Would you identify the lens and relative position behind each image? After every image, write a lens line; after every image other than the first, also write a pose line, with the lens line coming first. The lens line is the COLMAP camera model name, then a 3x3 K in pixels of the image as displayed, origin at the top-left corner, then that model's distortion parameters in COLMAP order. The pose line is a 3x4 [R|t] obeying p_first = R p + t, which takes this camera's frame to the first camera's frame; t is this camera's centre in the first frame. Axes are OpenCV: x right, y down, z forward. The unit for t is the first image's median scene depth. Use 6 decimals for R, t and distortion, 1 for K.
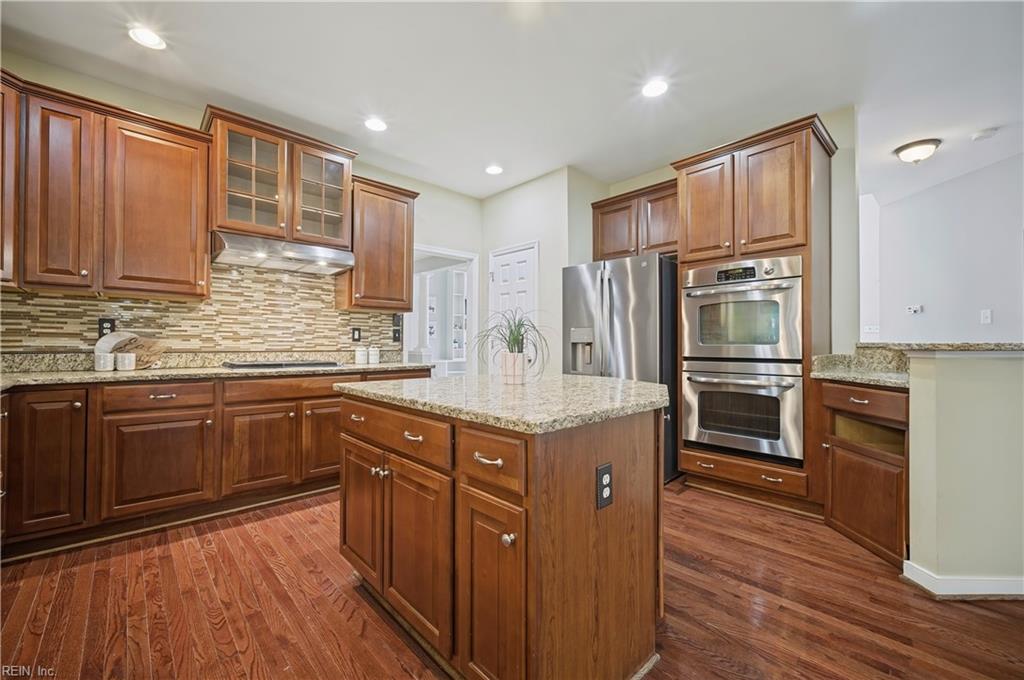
lens RADIAL K [[403.7, 0, 506.6], [0, 403.7, 341.4], [0, 0, 1]] dist [-0.020246, -0.000092]
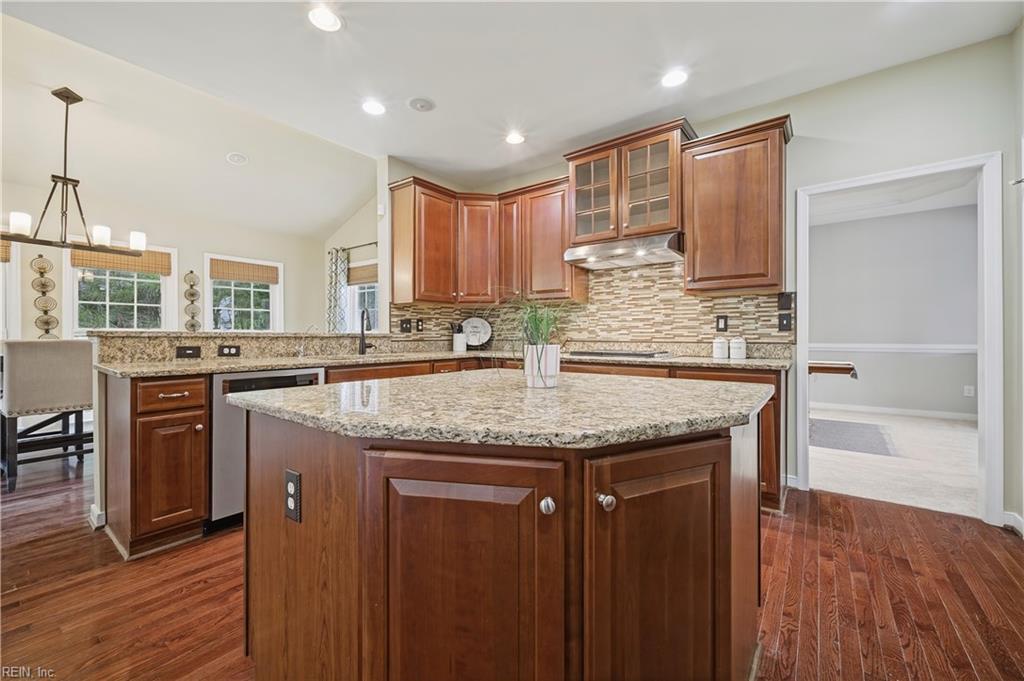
lens RADIAL K [[403.7, 0, 510.3], [0, 403.7, 335.4], [0, 0, 1]] dist [-0.020246, -0.000092]
pose [[0.150339, -0.004480, -0.988624, 0.418548], [0.006725, 0.999971, -0.003509, 0.008910], [0.988612, -0.006121, 0.150365, 0.467131]]
